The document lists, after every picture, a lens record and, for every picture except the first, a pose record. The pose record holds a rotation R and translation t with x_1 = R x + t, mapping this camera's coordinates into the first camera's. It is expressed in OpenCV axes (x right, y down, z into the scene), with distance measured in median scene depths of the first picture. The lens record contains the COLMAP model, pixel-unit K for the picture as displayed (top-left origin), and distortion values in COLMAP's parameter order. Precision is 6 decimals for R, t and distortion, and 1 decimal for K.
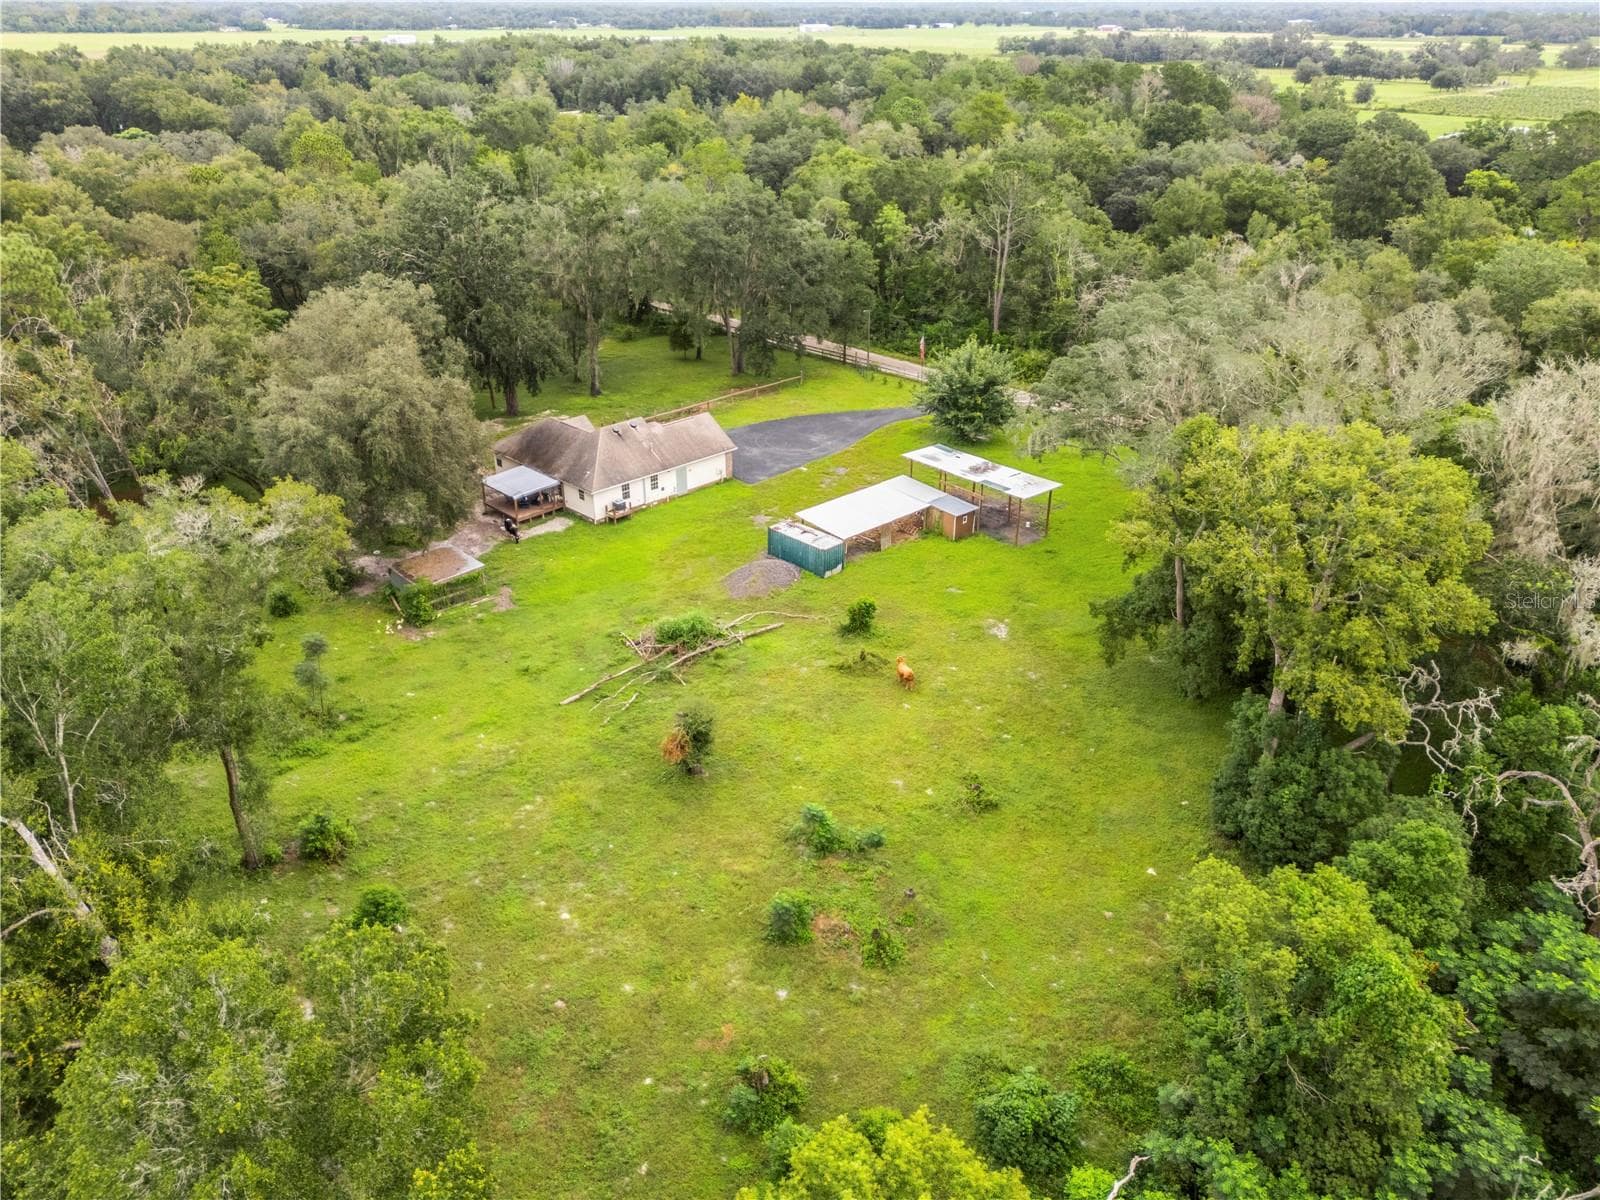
lens RADIAL K [[1179.9, 0, 808.9], [0, 1179.9, 598.1], [0, 0, 1]] dist [0.061429, -0.054277]
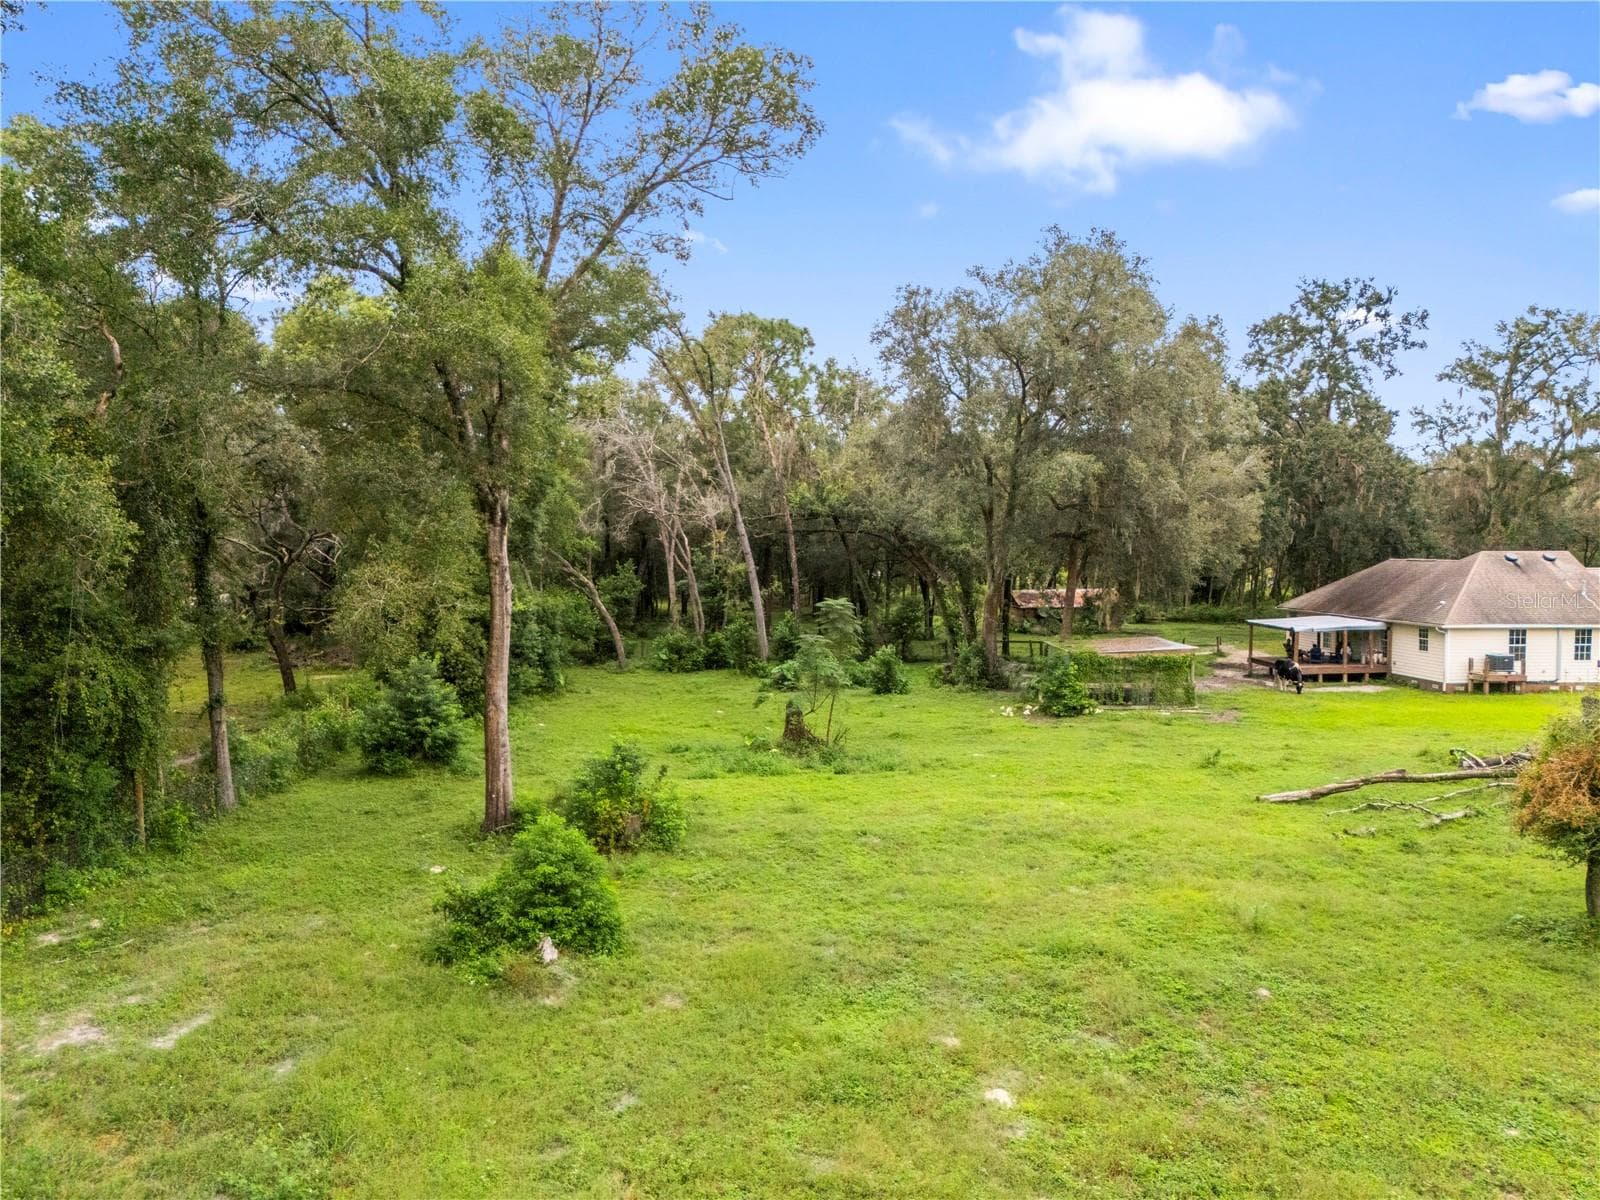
lens RADIAL K [[1179.9, 0, 788.7], [0, 1179.9, 607.6], [0, 0, 1]] dist [0.061429, -0.054277]
pose [[0.743601, 0.028961, -0.667997, -0.038697], [-0.292300, 0.912617, -0.285817, 0.146586], [0.601347, 0.407789, 0.687088, 0.425357]]
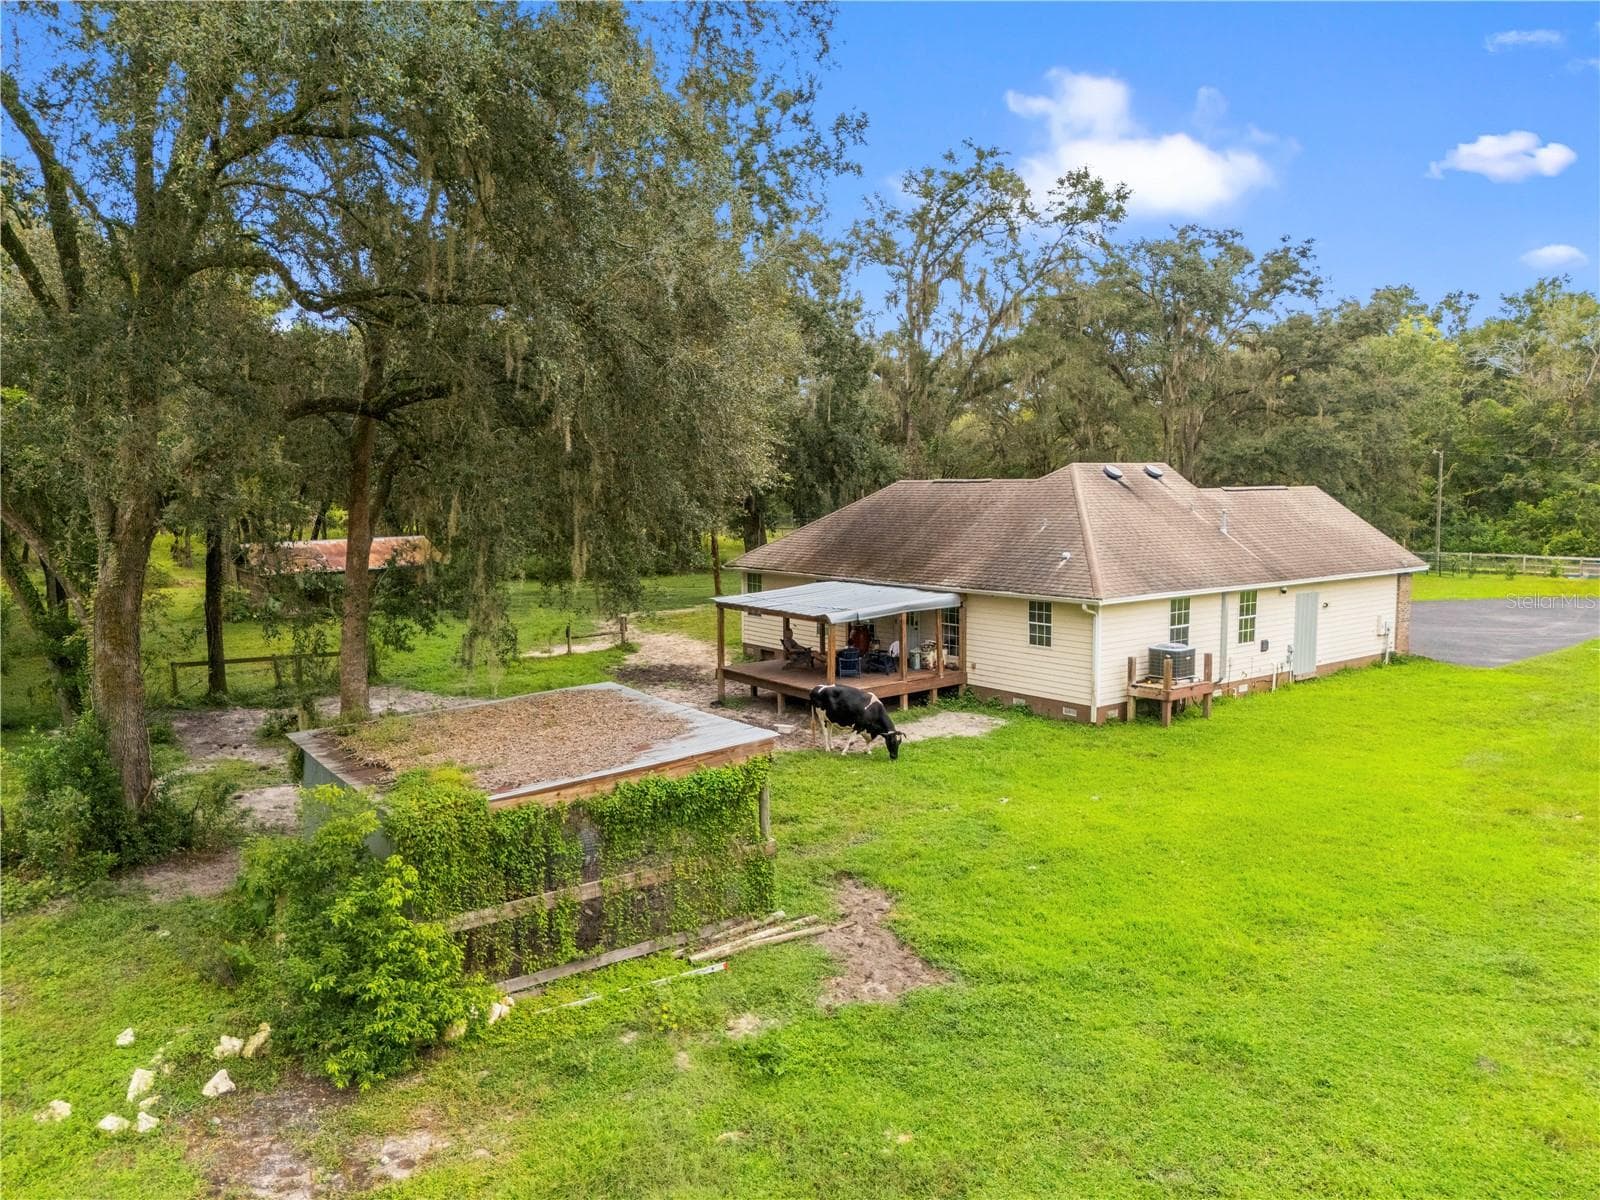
lens RADIAL K [[1179.9, 0, 798.9], [0, 1179.9, 608.8], [0, 0, 1]] dist [0.061429, -0.054277]
pose [[0.990955, 0.002772, -0.134165, -0.211947], [-0.048565, 0.939427, -0.339291, 0.013430], [0.125098, 0.342738, 0.931065, 0.708578]]
